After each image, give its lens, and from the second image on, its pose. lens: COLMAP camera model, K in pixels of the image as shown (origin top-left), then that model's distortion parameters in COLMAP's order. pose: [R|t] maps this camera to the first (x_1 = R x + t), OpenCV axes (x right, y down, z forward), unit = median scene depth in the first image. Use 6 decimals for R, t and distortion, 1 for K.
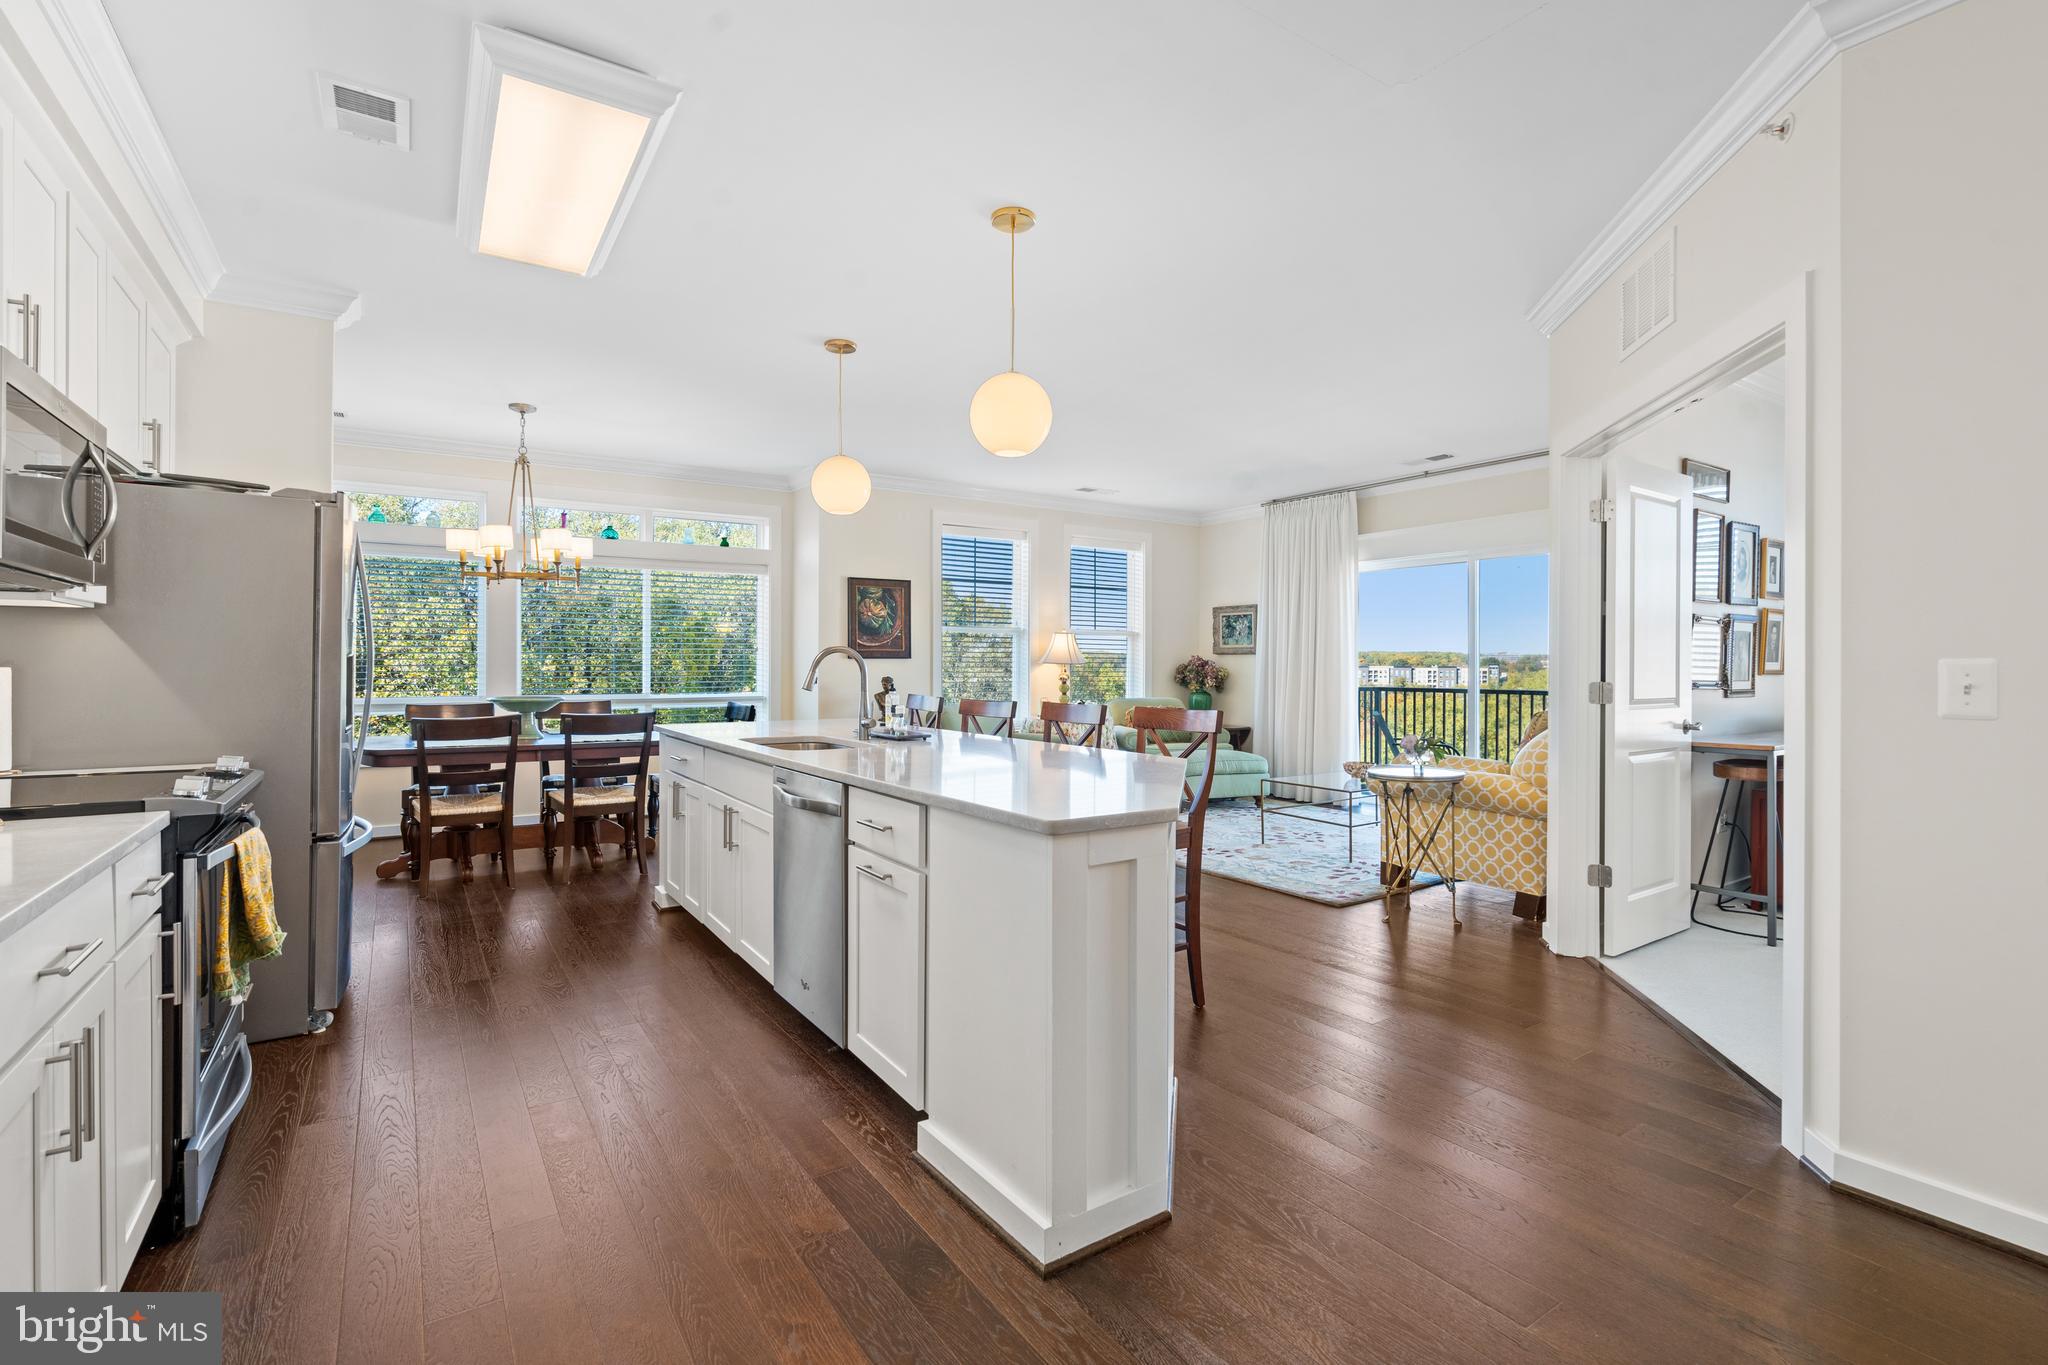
lens RADIAL K [[930.0, 0, 1013.5], [0, 930.0, 666.9], [0, 0, 1]] dist [-0.004609, 0.000710]
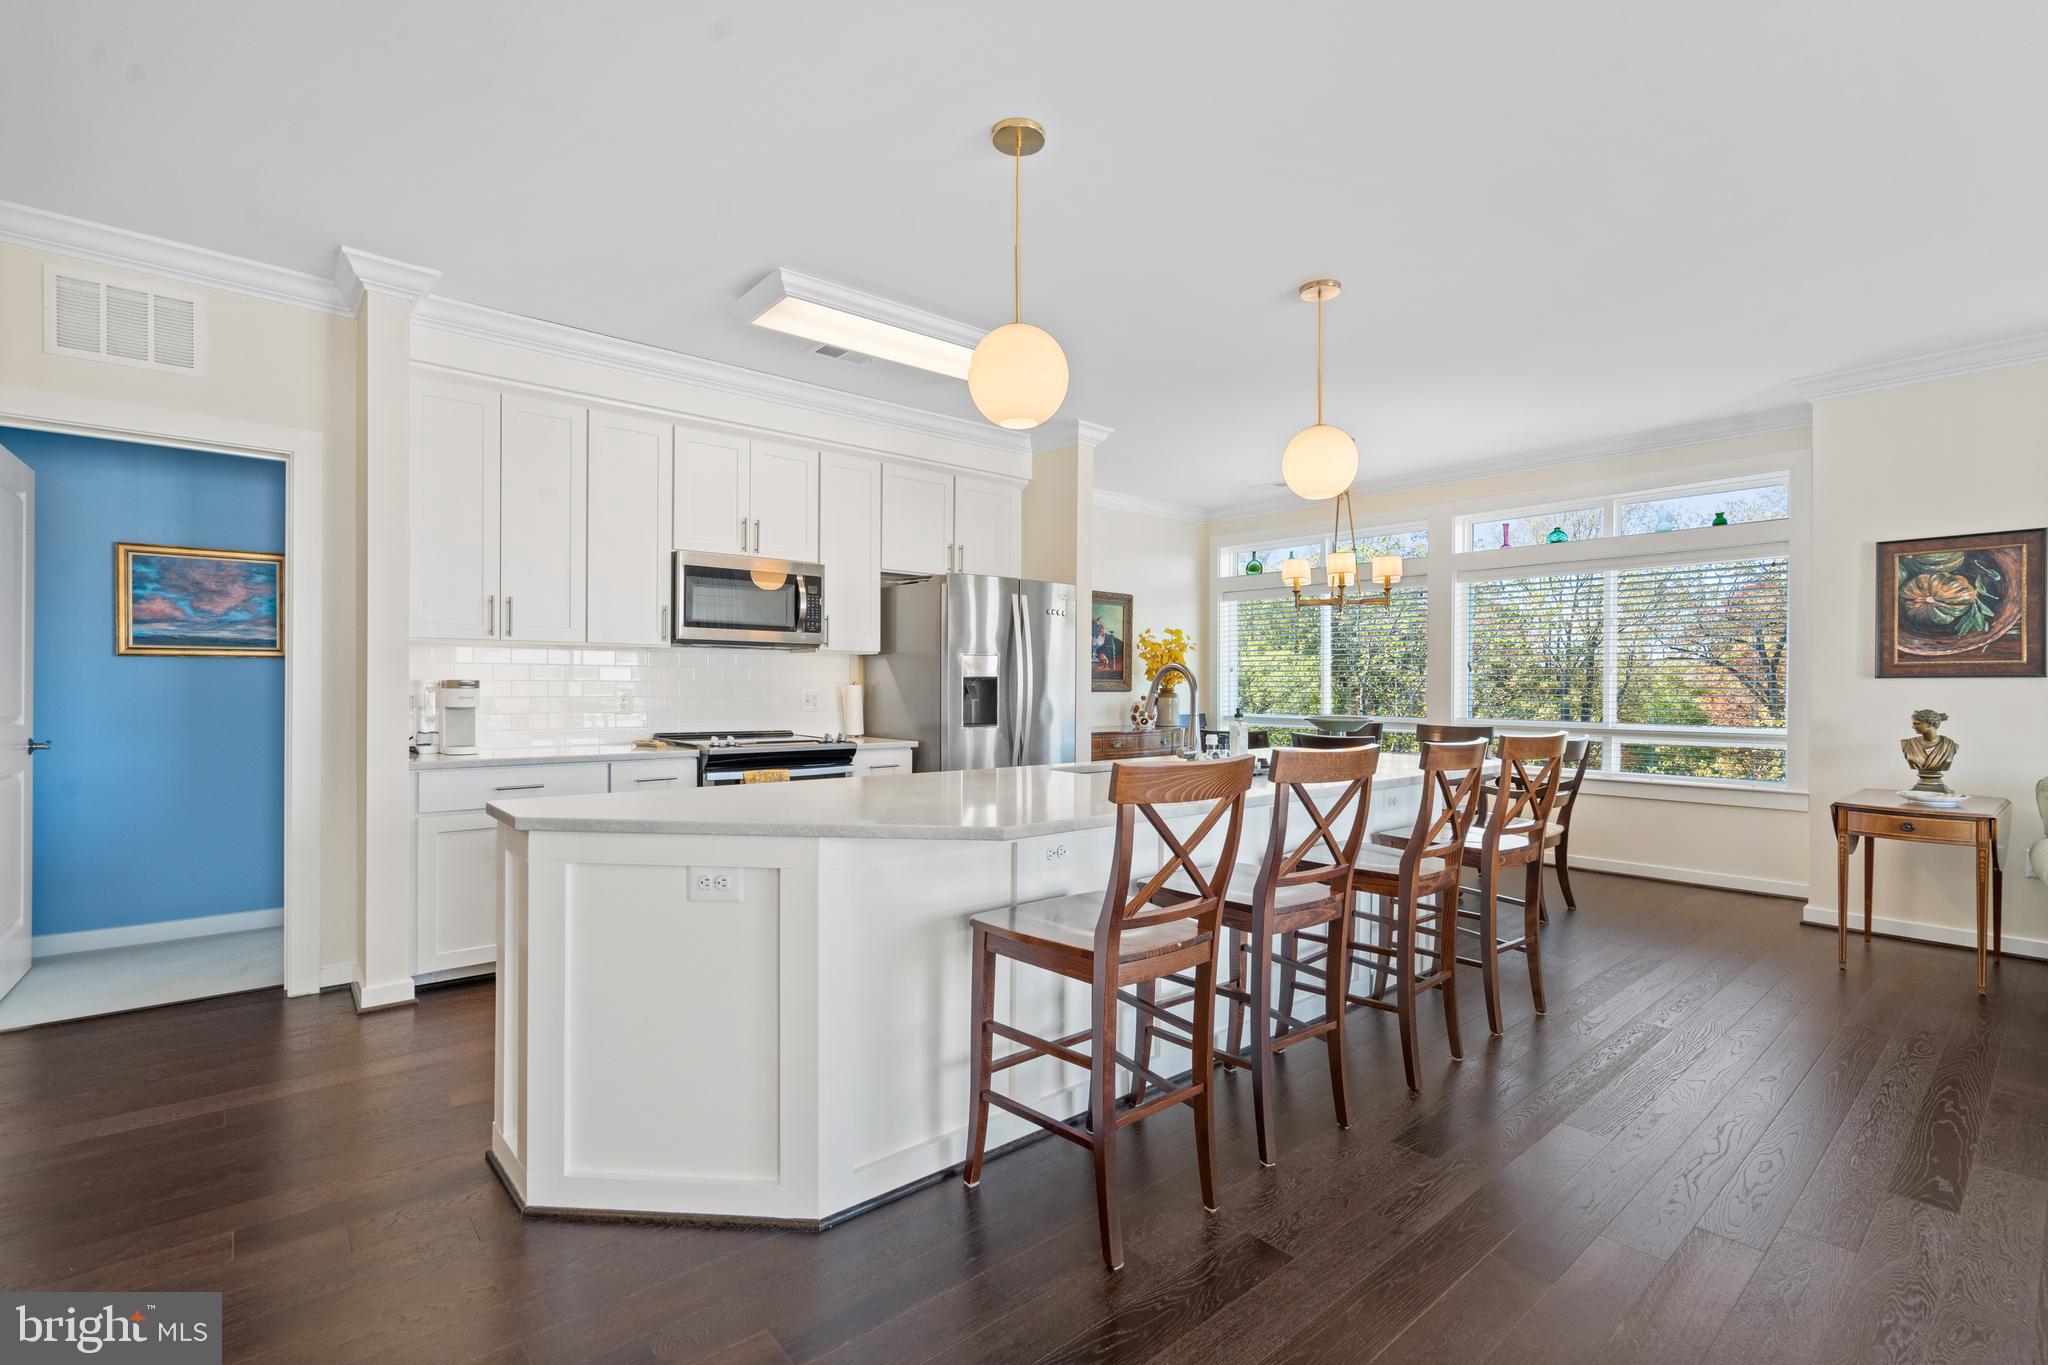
lens RADIAL K [[930.0, 0, 1032.5], [0, 930.0, 690.6], [0, 0, 1]] dist [-0.004609, 0.000710]
pose [[0.146779, 0.003161, -0.989164, 0.555377], [-0.005070, 0.999984, 0.002443, 0.001159], [0.989156, 0.004656, 0.146792, 0.614067]]
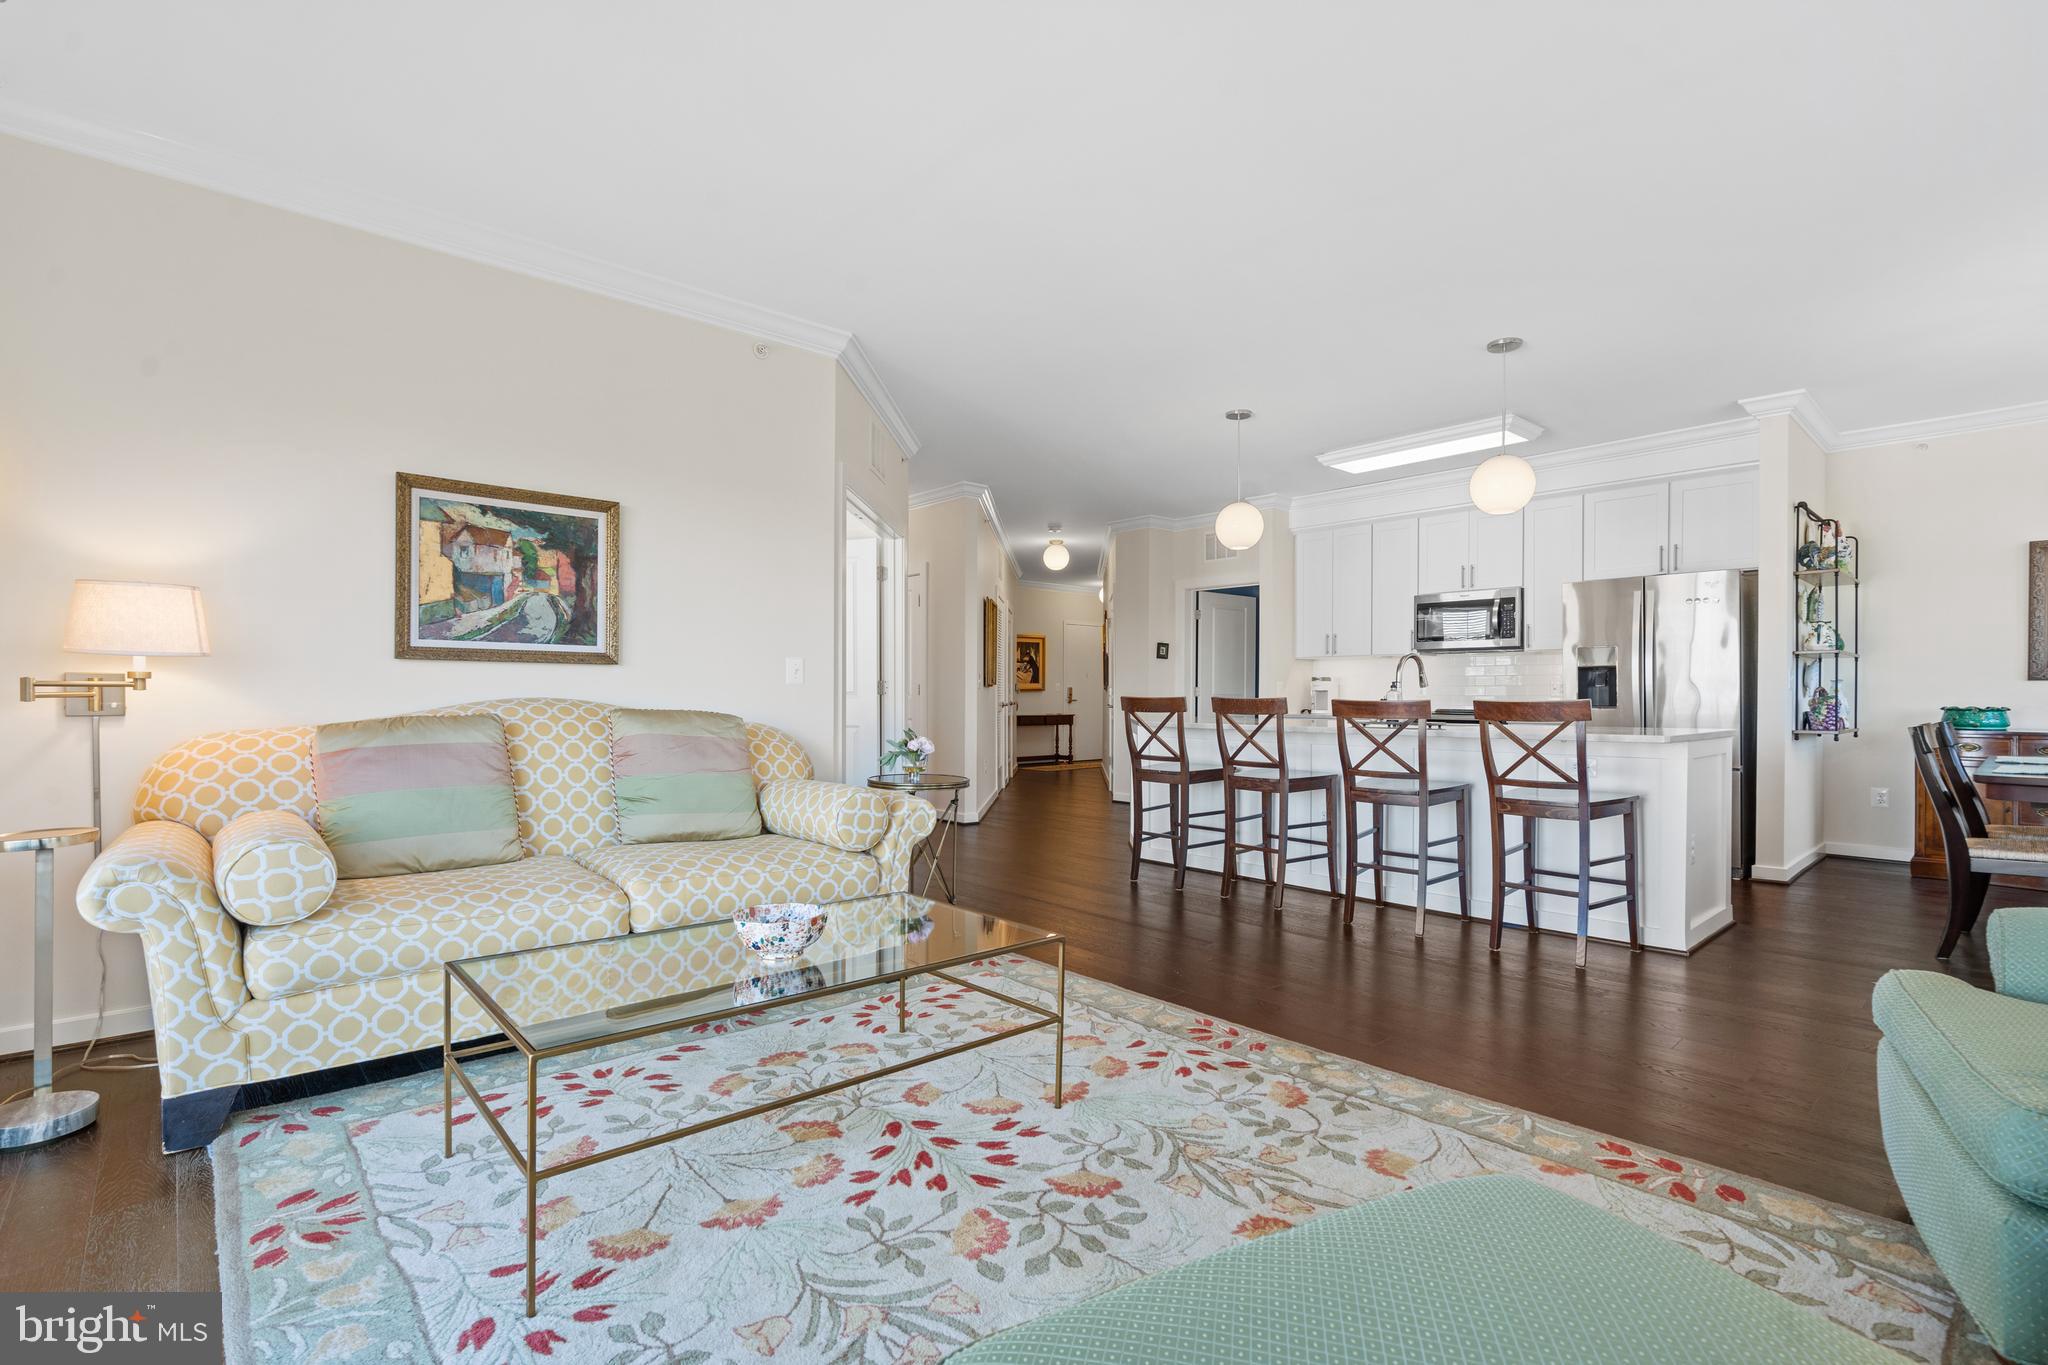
lens RADIAL K [[930.0, 0, 1033.8], [0, 930.0, 700.6], [0, 0, 1]] dist [-0.004609, 0.000710]
pose [[-0.988724, -0.003132, -0.149717, 0.429411], [-0.004213, 0.999967, 0.006909, 0.028013], [0.149691, 0.007462, -0.988705, 1.799041]]
